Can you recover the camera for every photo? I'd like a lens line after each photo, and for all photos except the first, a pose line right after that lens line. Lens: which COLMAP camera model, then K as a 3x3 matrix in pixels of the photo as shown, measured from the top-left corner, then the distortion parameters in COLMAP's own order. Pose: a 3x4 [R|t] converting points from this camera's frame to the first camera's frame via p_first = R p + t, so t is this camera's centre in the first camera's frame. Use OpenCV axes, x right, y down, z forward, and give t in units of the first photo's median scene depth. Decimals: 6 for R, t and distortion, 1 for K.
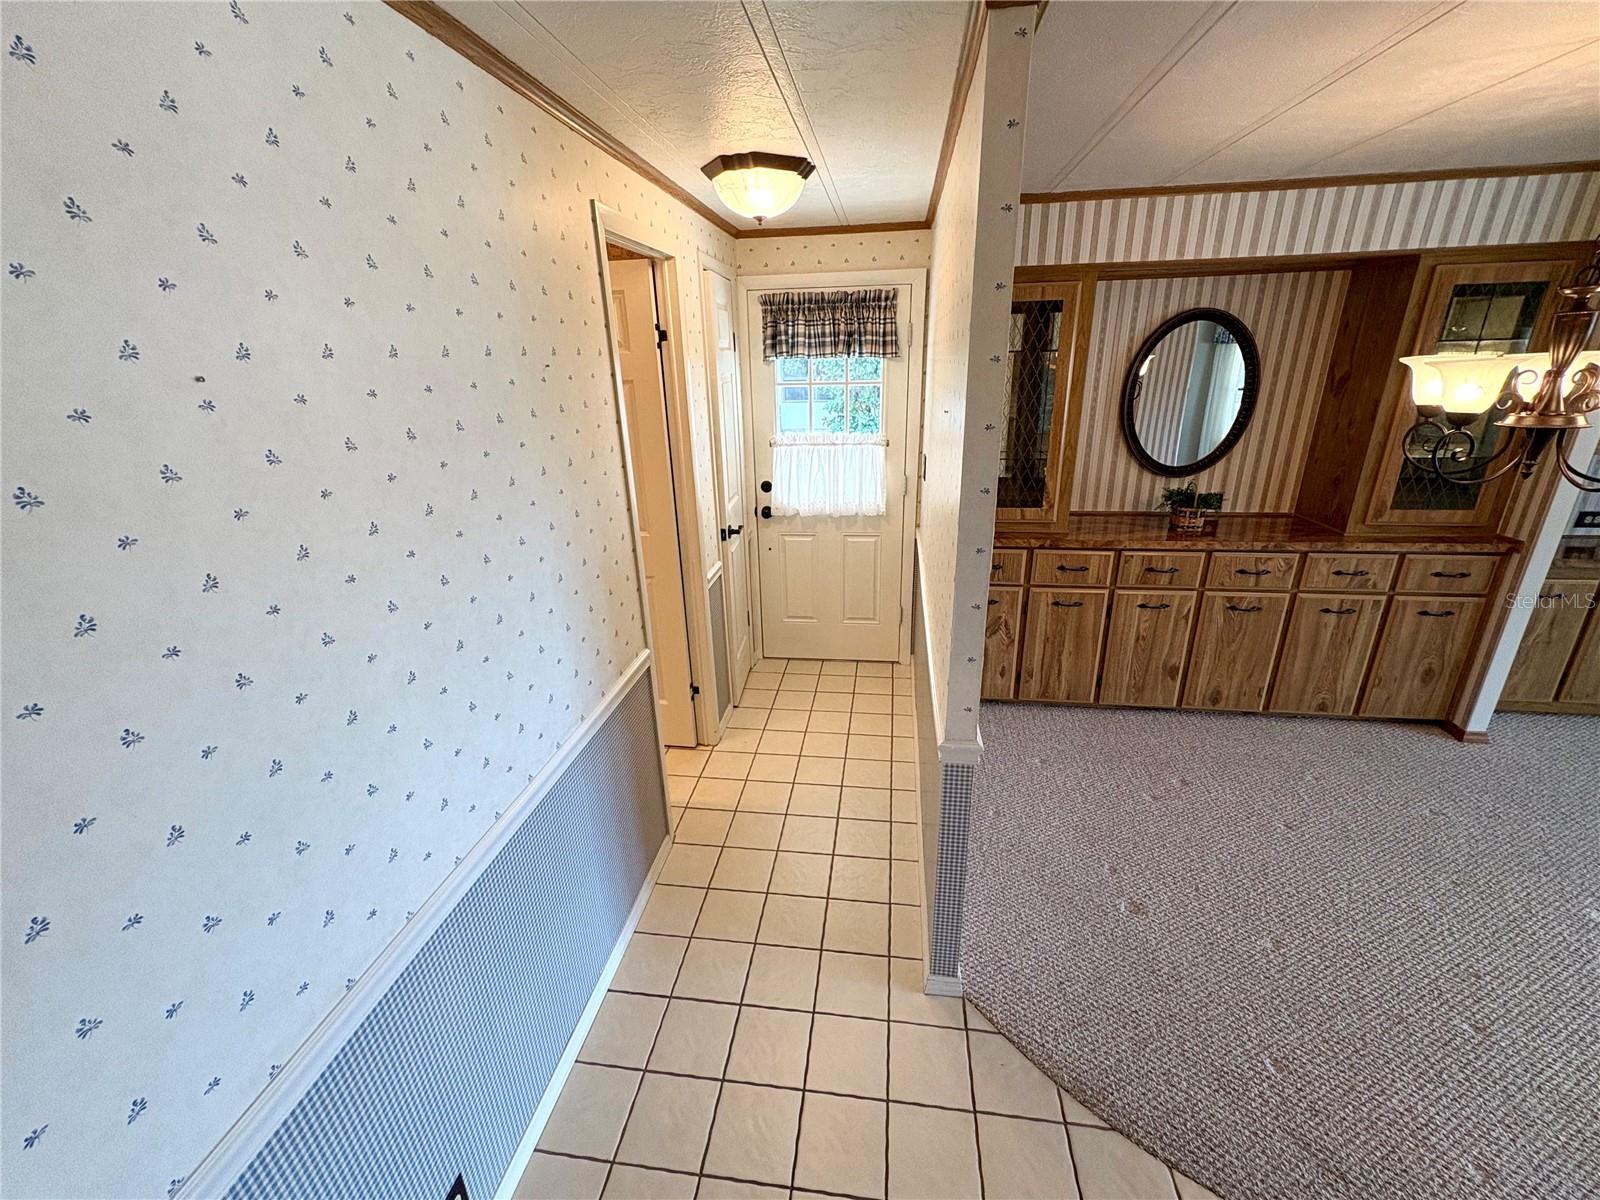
lens RADIAL K [[637.7, 0, 809.8], [0, 637.7, 588.6], [0, 0, 1]] dist [0.001747, 0.000143]
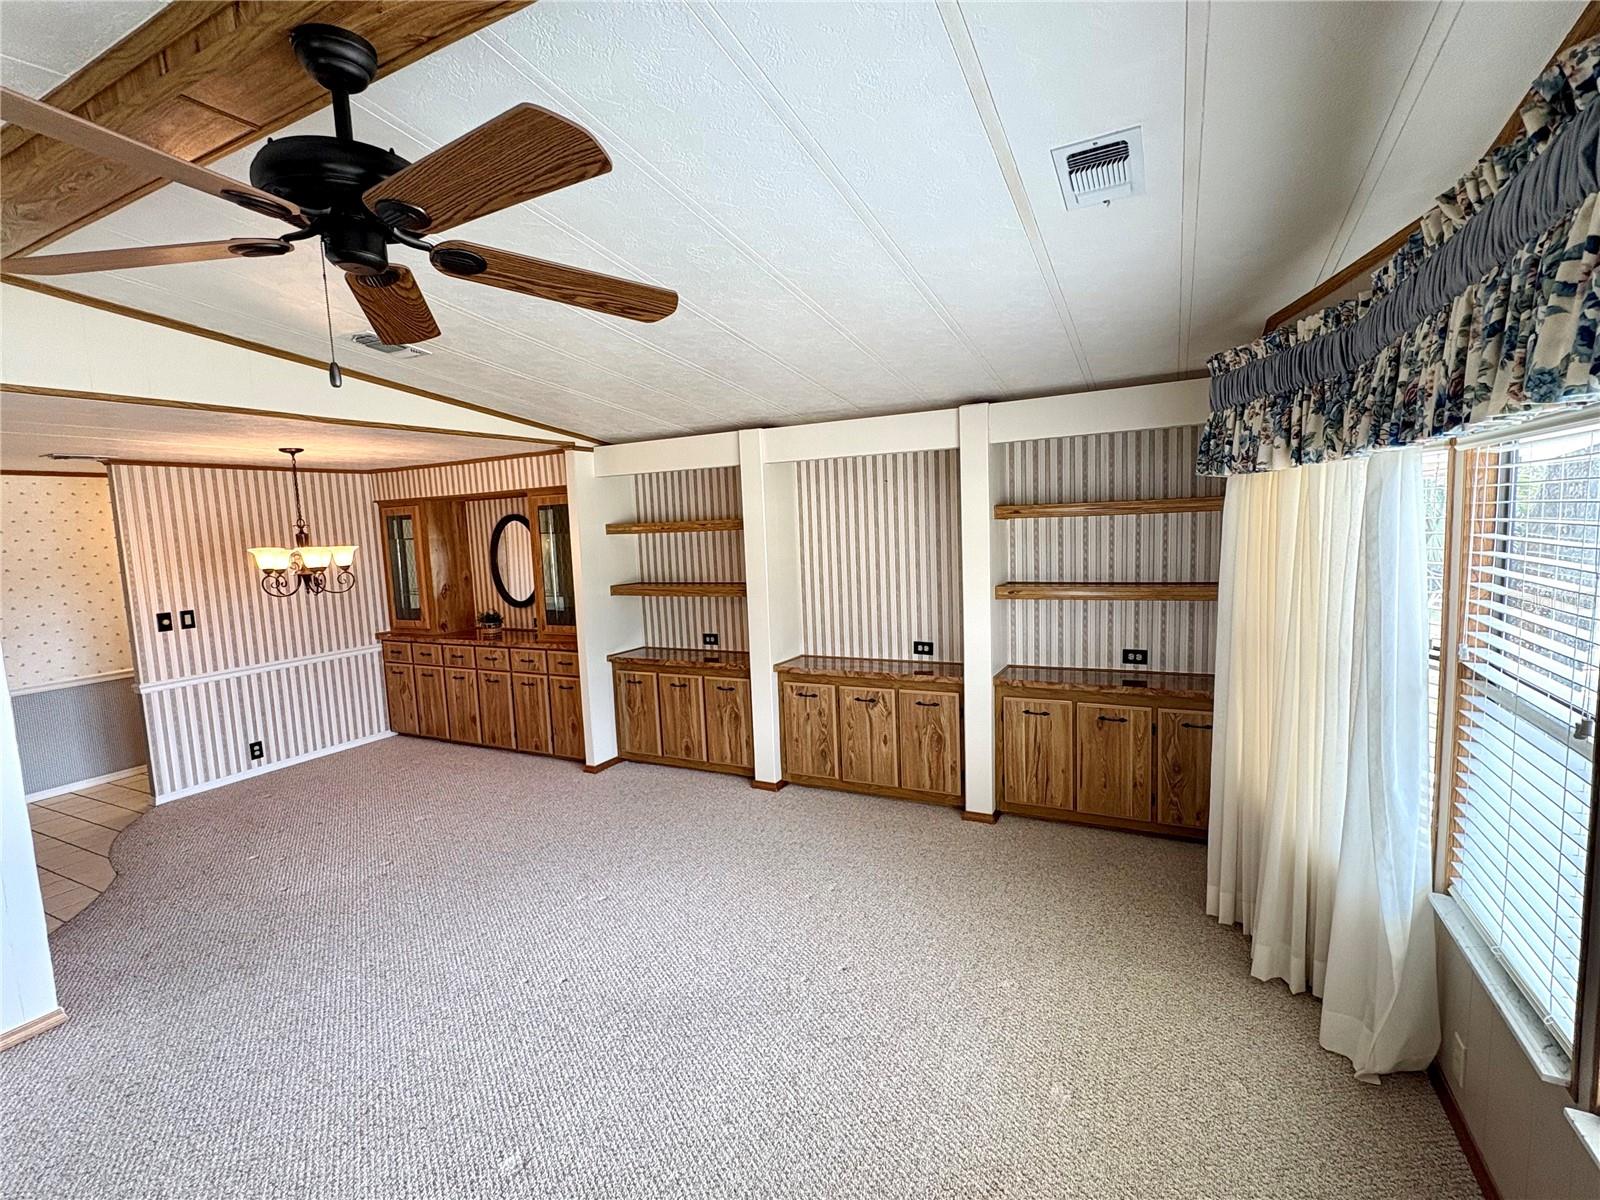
lens RADIAL K [[738.9, 0, 796.3], [0, 738.9, 607.5], [0, 0, 1]] dist [0.005278, 0.000302]
pose [[0.941445, 0.023610, -0.336340, 2.049762], [-0.098300, 0.973429, -0.206817, 0.165067], [0.322520, 0.227769, 0.918750, -0.585544]]
